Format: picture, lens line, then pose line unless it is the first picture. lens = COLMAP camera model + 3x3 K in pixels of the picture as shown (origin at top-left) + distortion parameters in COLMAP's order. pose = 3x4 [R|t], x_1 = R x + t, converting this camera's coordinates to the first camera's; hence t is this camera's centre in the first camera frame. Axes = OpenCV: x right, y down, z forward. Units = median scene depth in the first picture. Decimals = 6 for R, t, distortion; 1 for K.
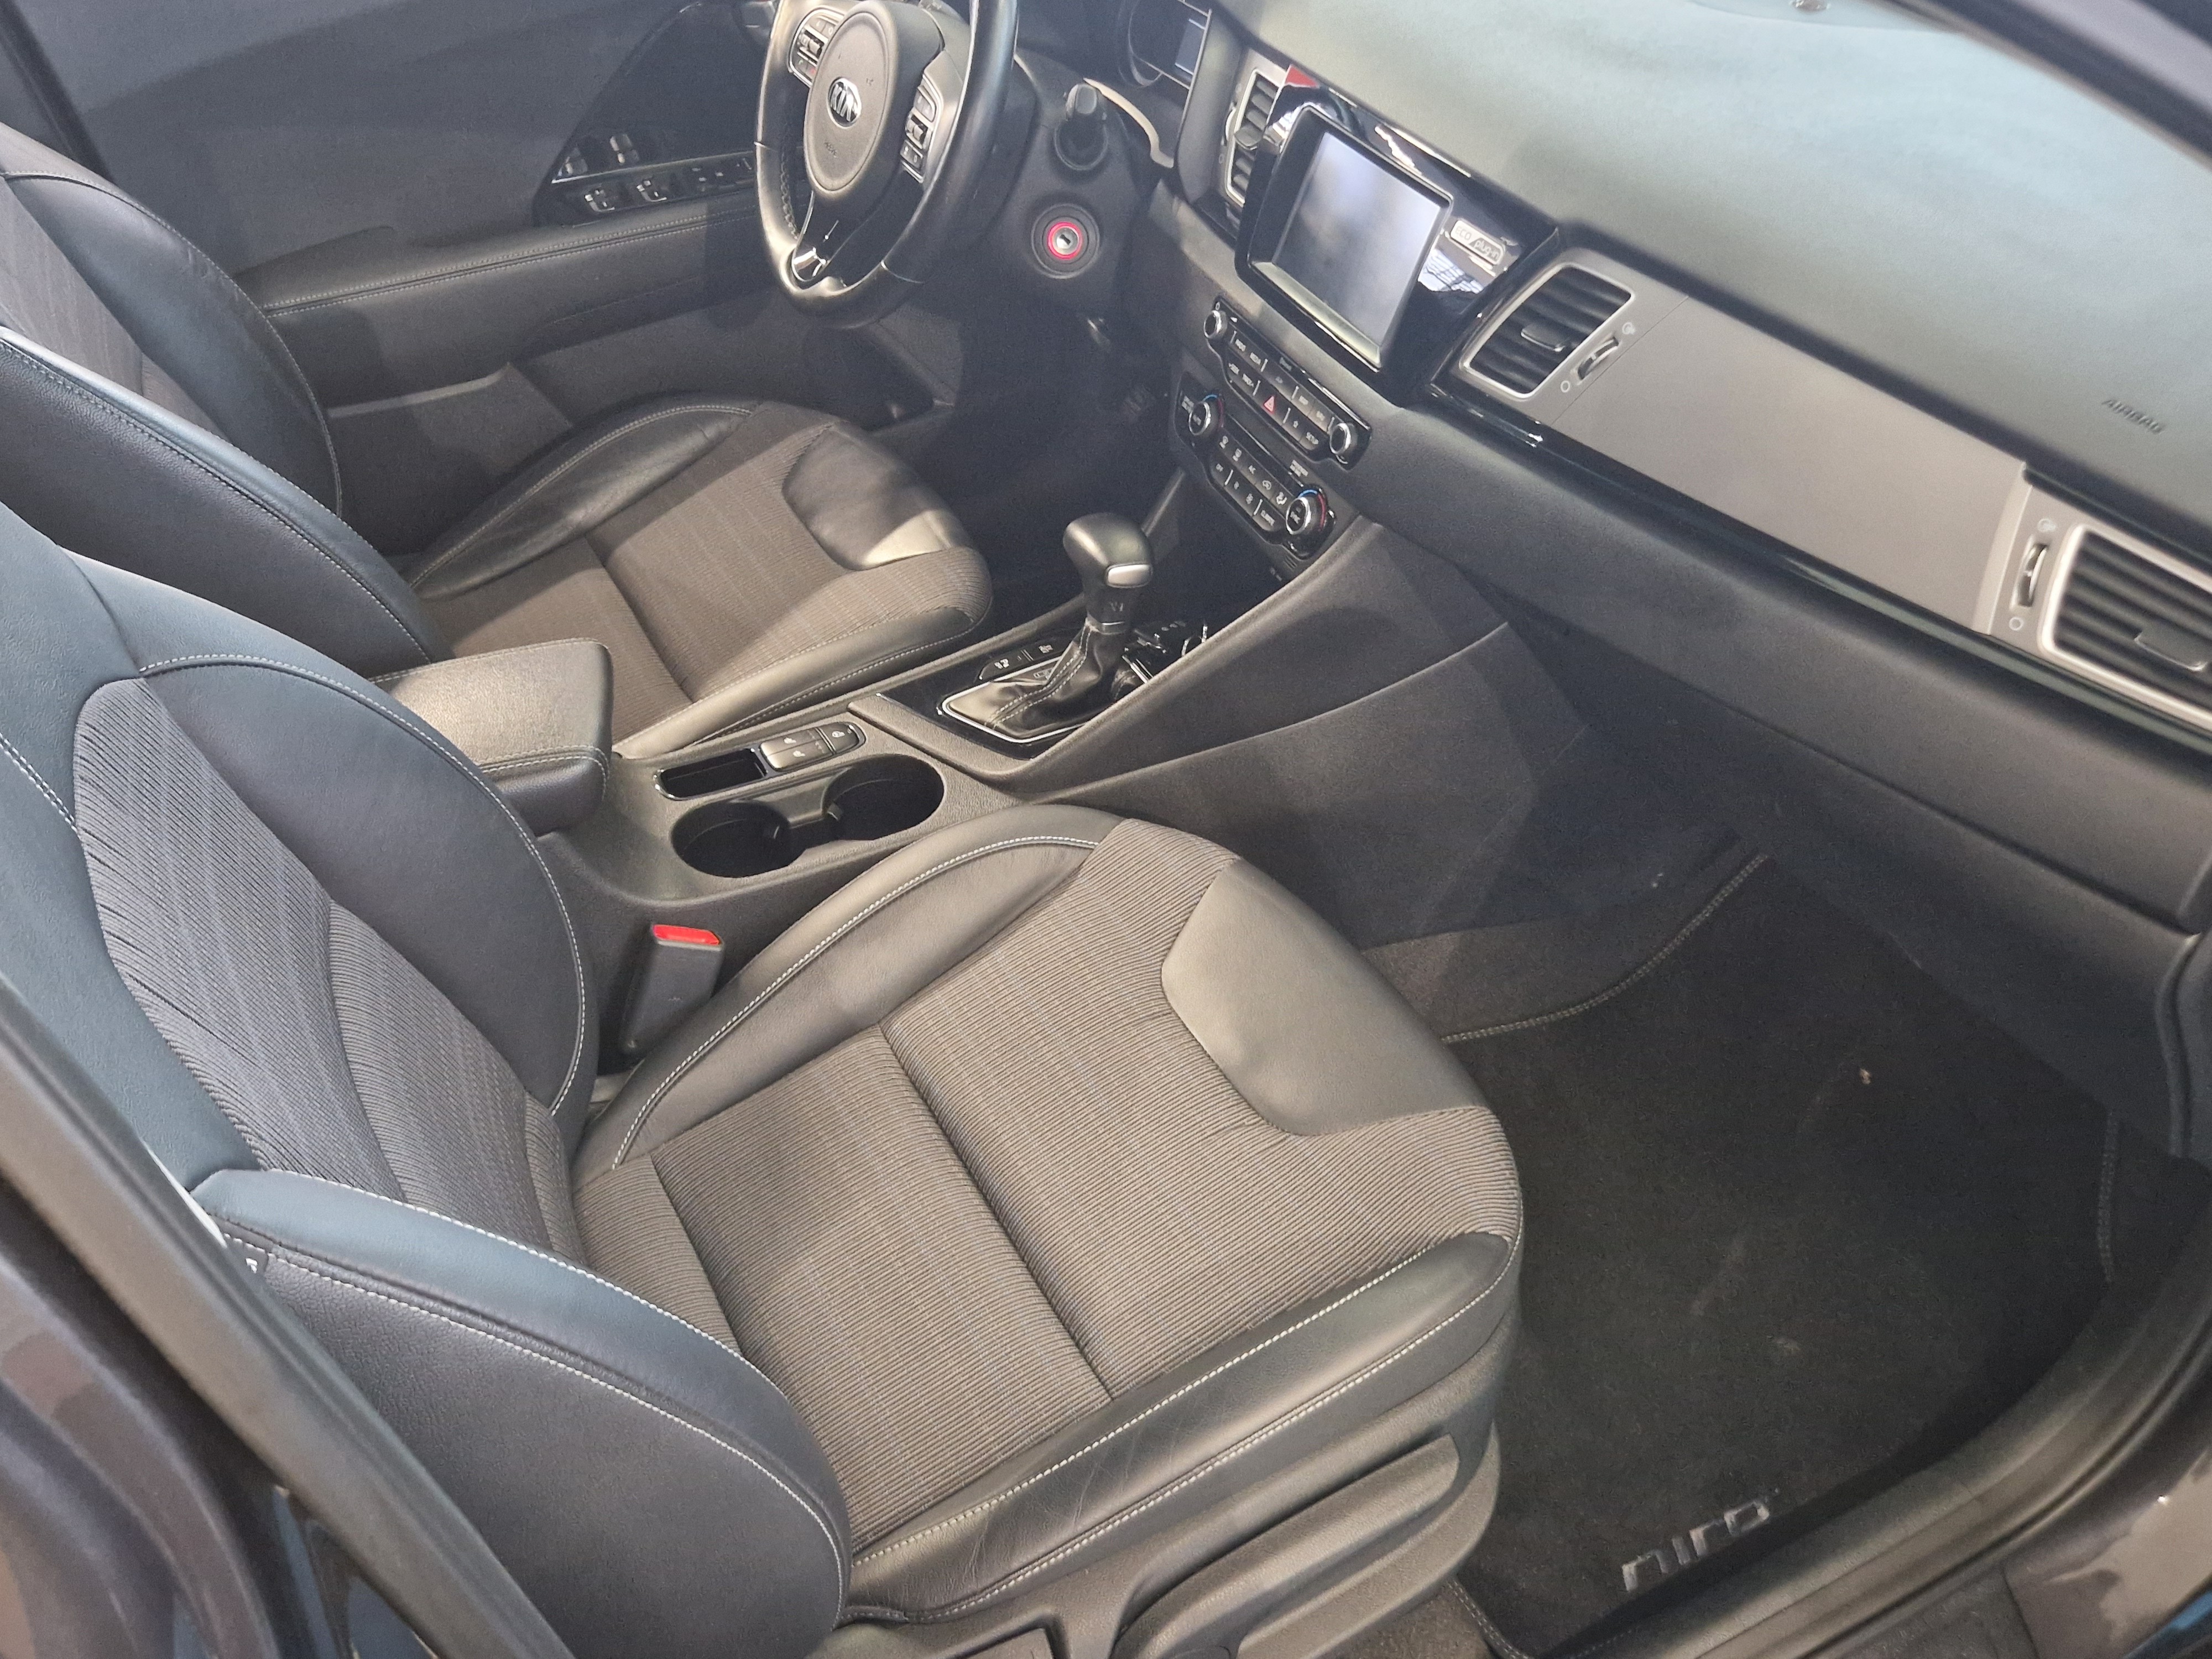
lens RADIAL K [[1909.8, 0, 1101.2], [0, 1909.8, 872.2], [0, 0, 1]] dist [0.036034, -0.047456]
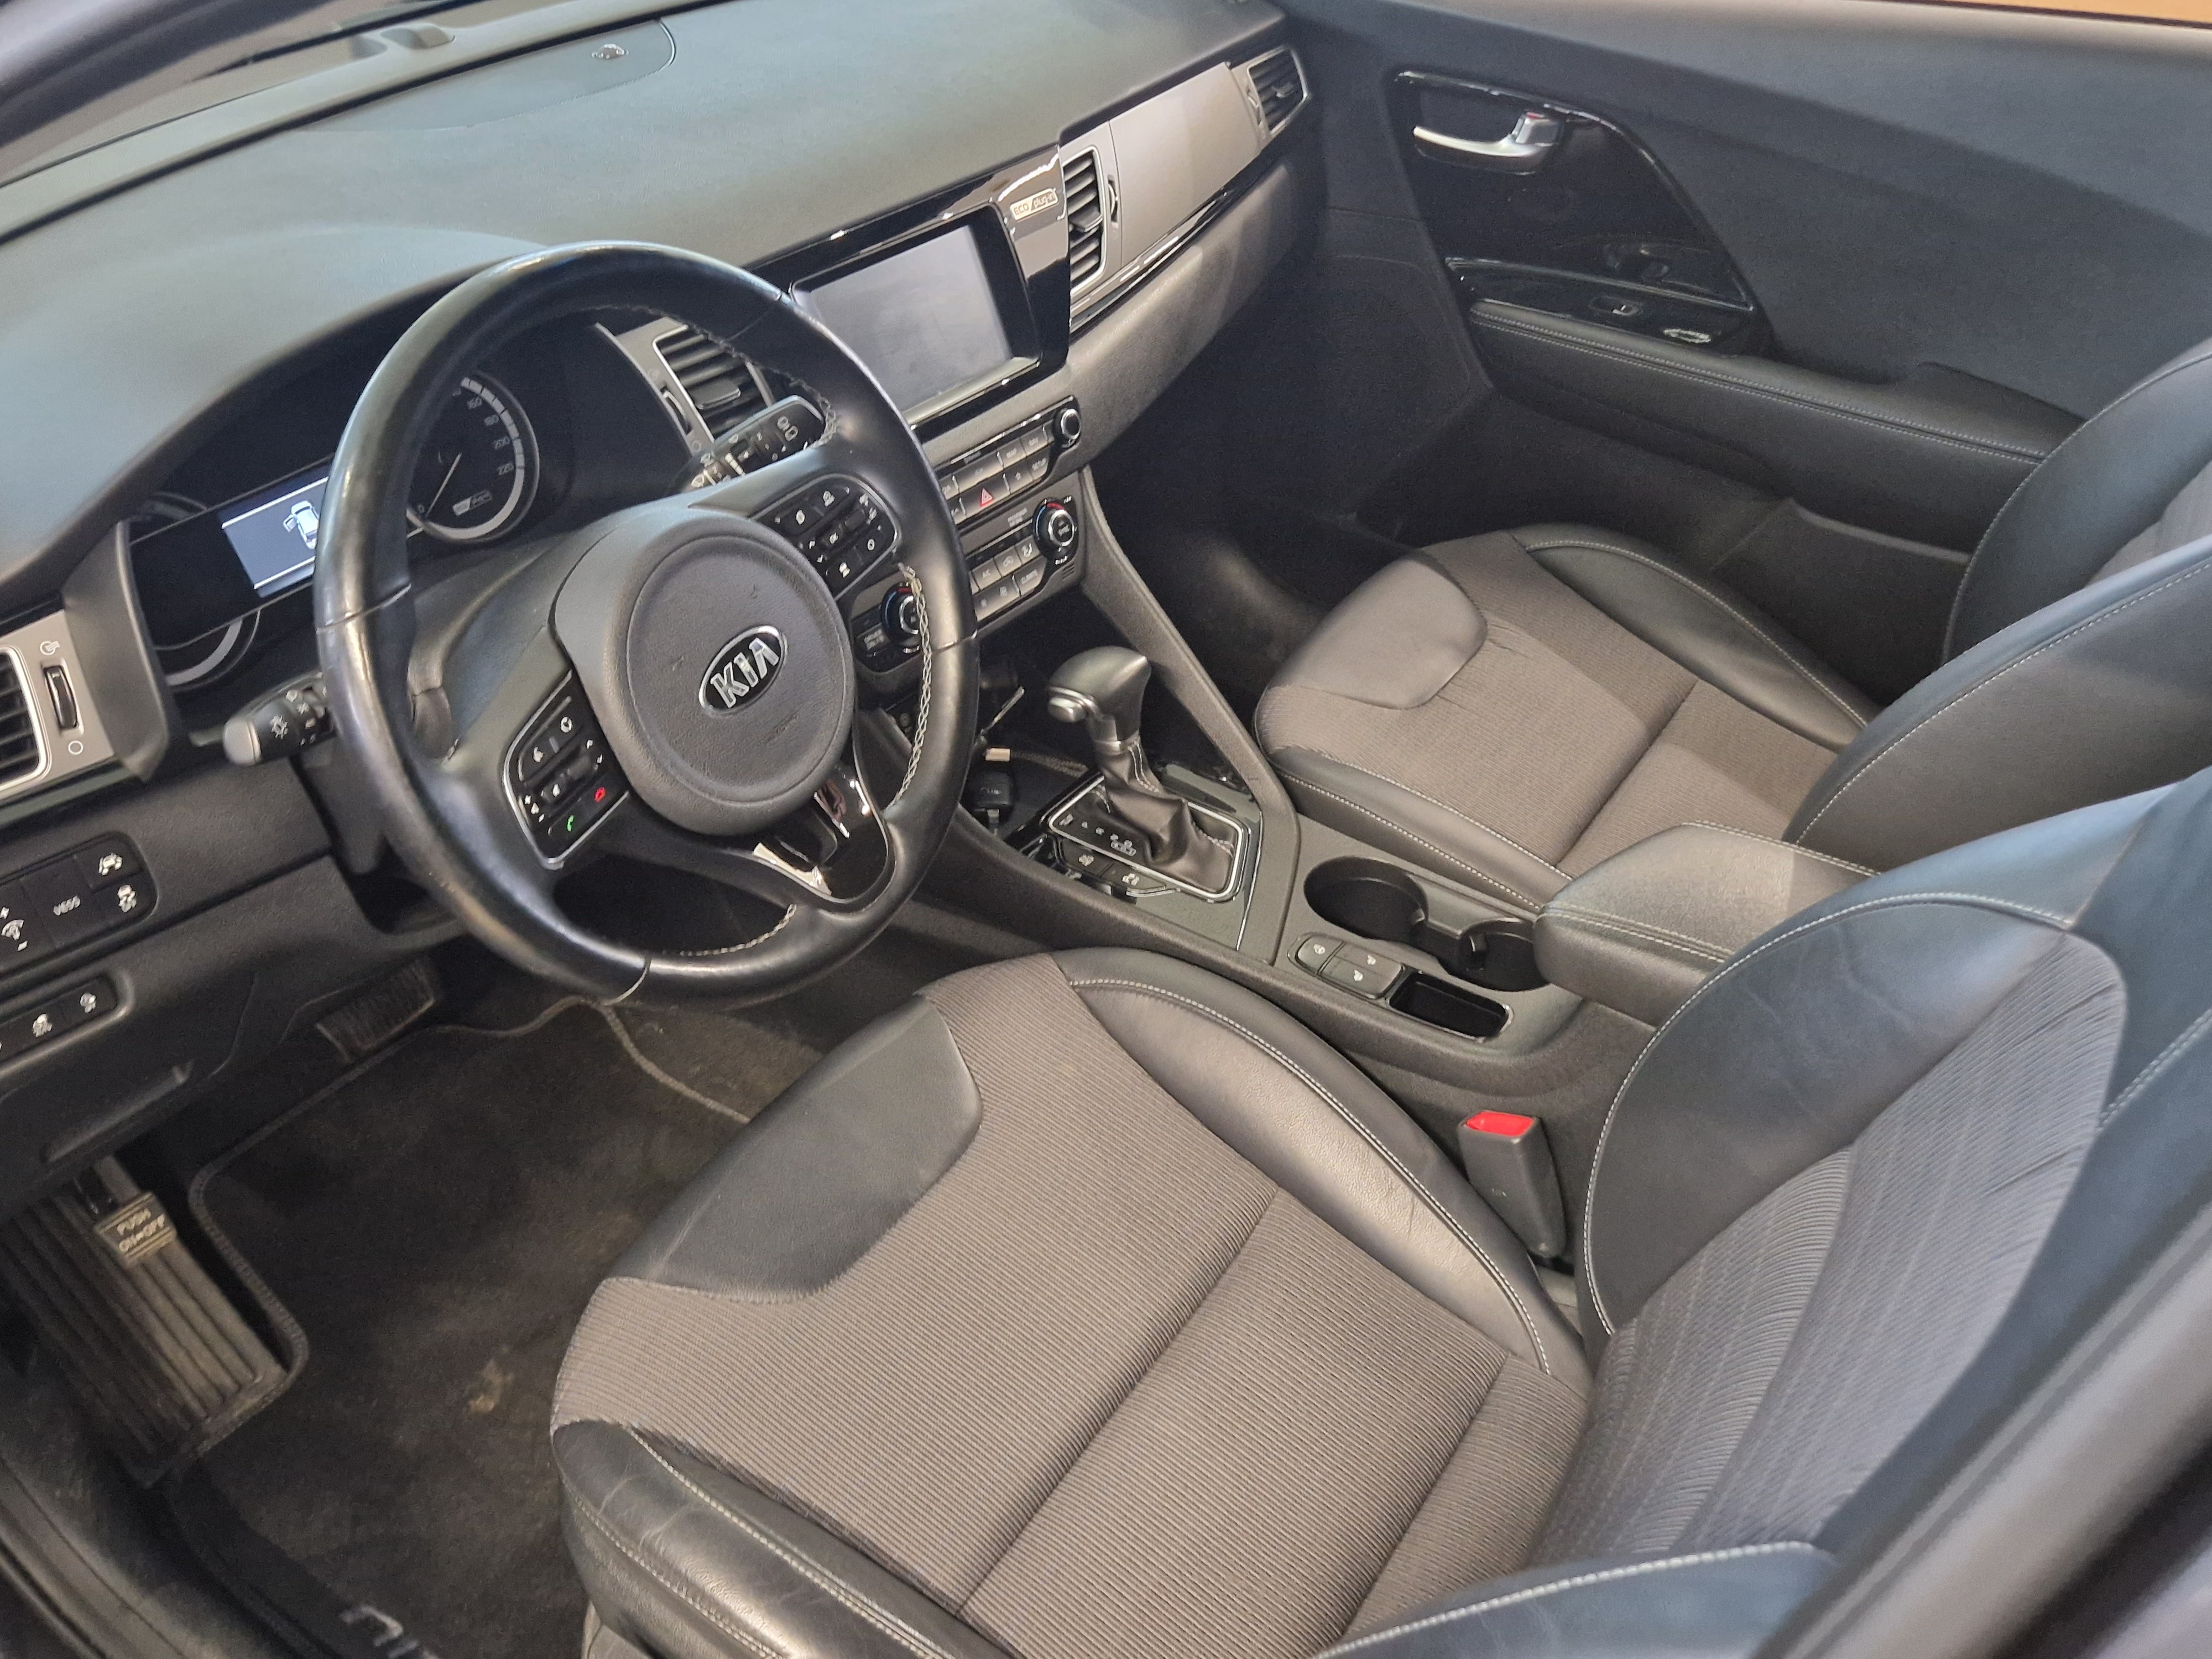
lens RADIAL K [[1909.8, 0, 1101.2], [0, 1909.8, 872.2], [0, 0, 1]] dist [0.036034, -0.047456]
pose [[-0.466874, -0.534484, 0.704525, -0.729099], [0.578361, 0.418127, 0.700477, -0.805654], [-0.668975, 0.734504, 0.113912, 0.965077]]
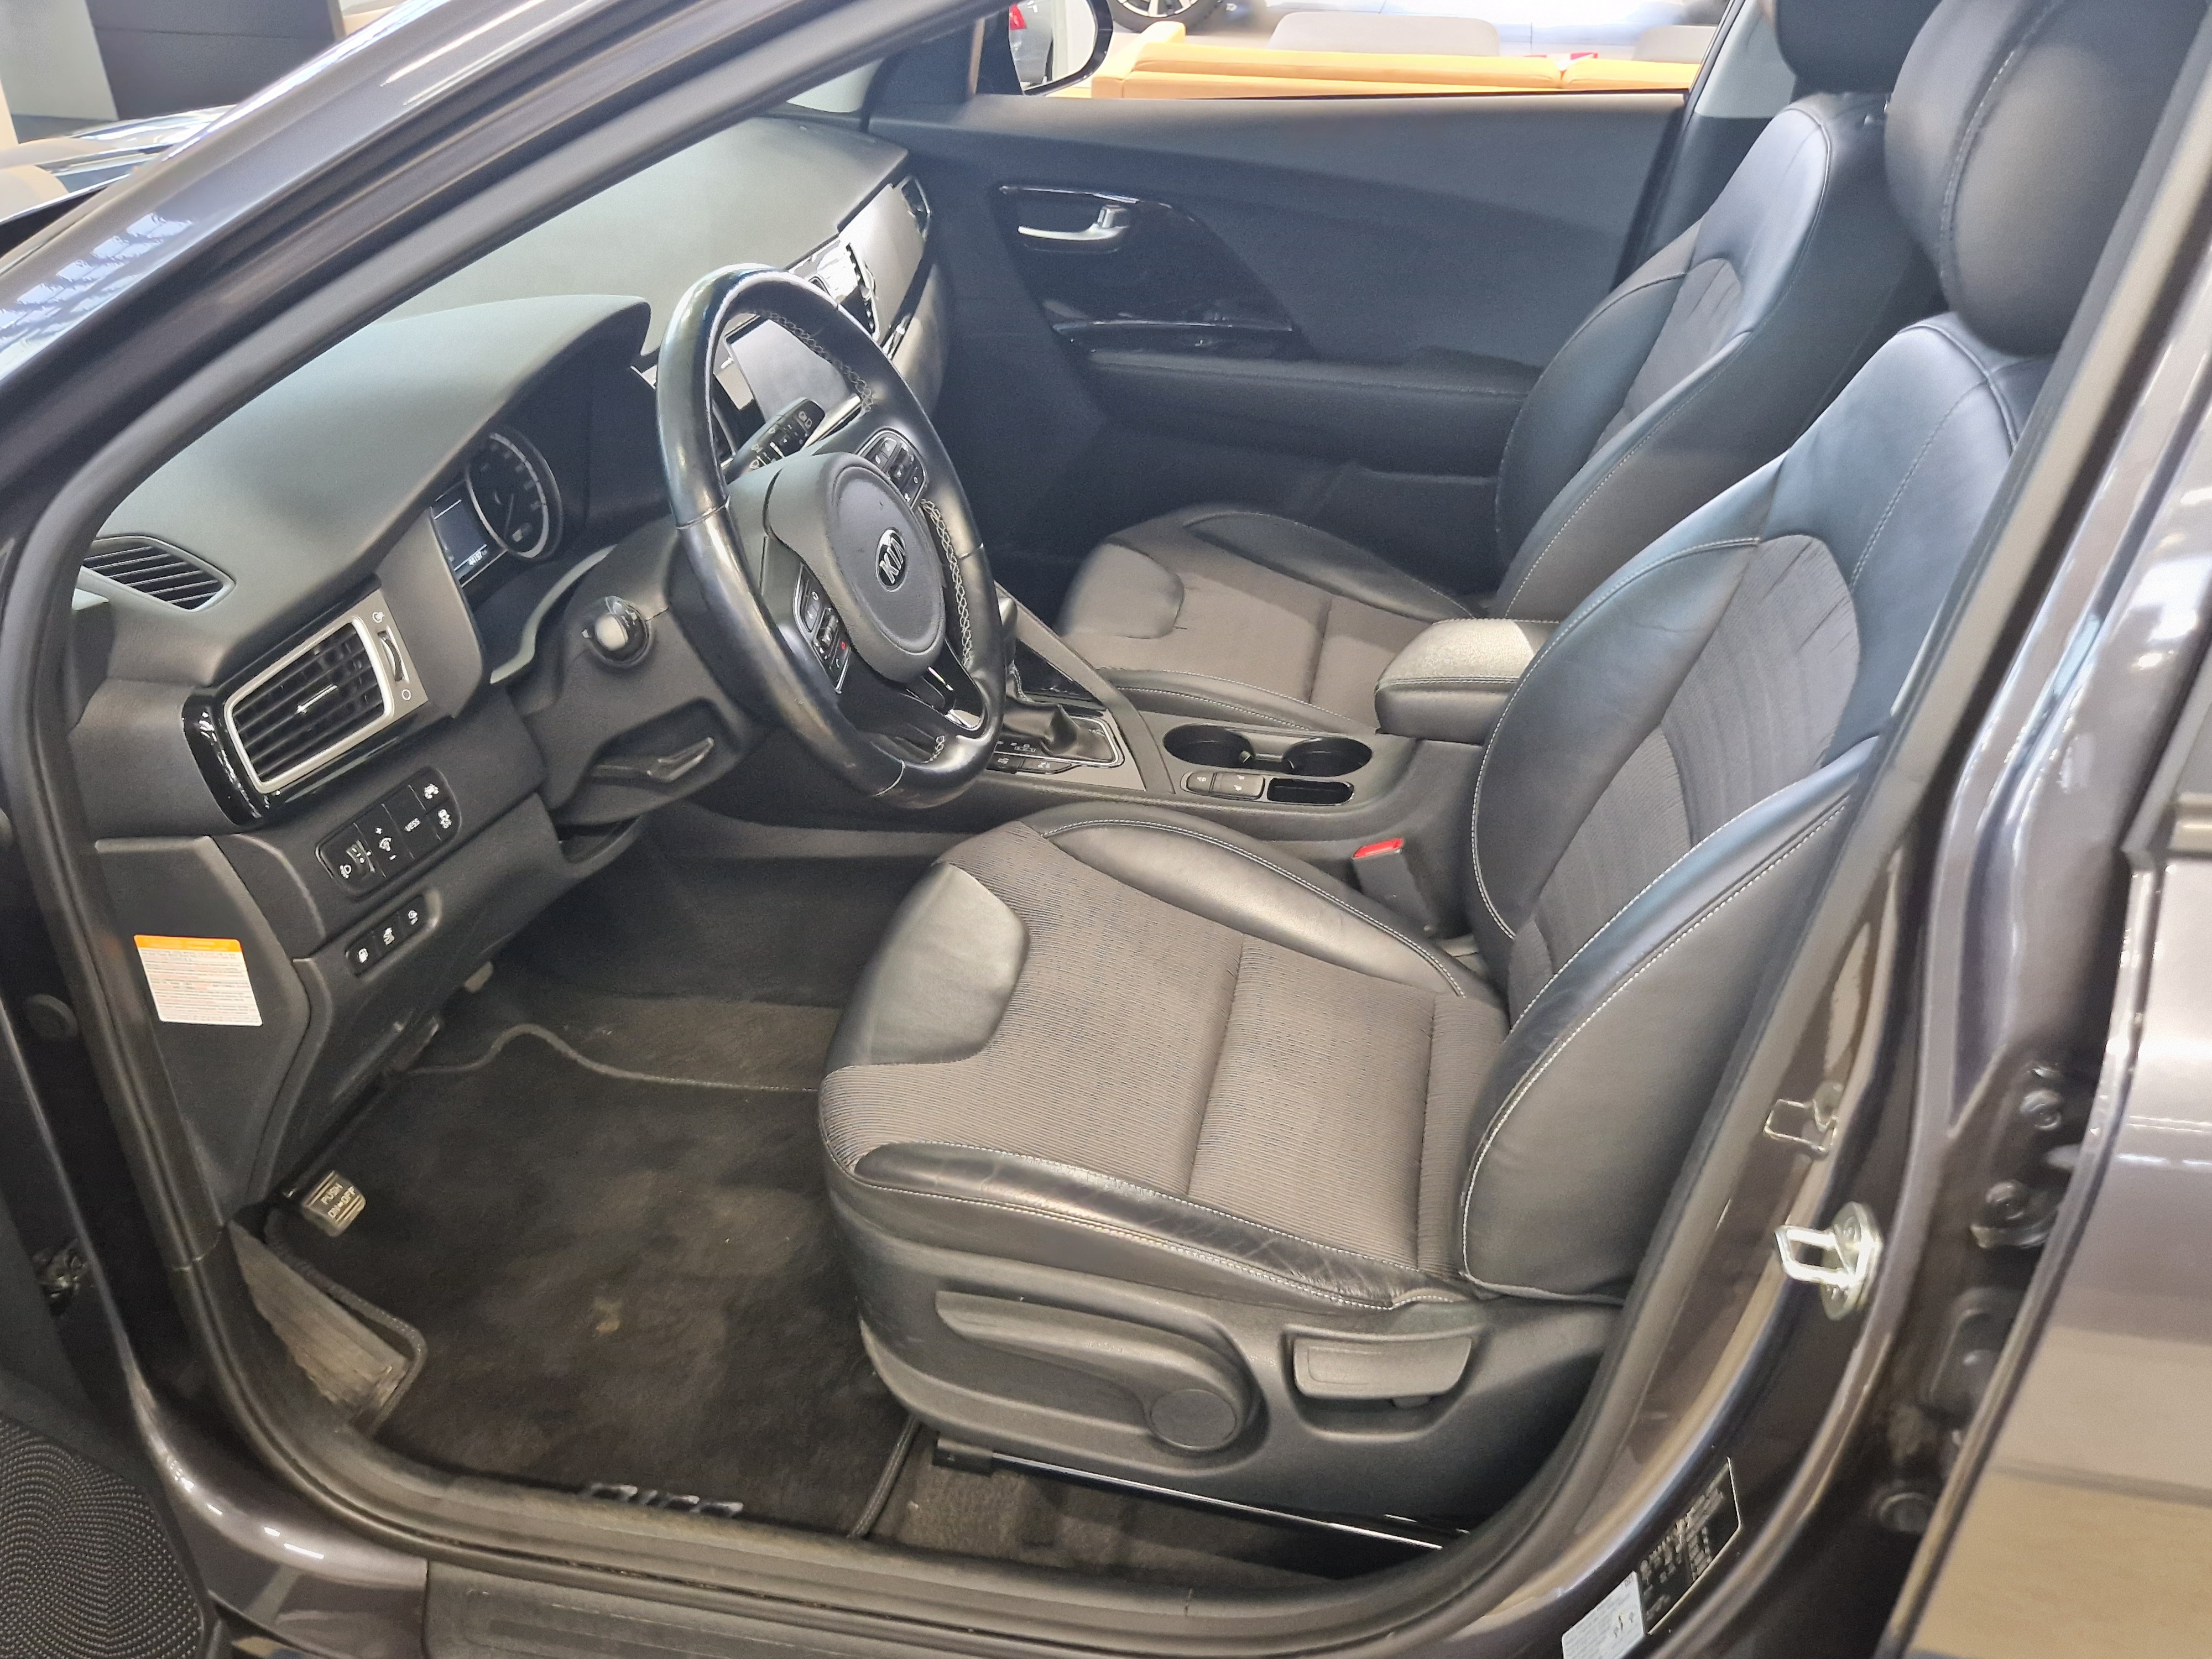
lens RADIAL K [[1909.8, 0, 1101.2], [0, 1909.8, 872.2], [0, 0, 1]] dist [0.036034, -0.047456]
pose [[-0.772363, -0.321905, 0.547570, -0.790322], [0.421630, 0.384927, 0.821012, -1.101887], [-0.475062, 0.864991, -0.161578, 1.316880]]
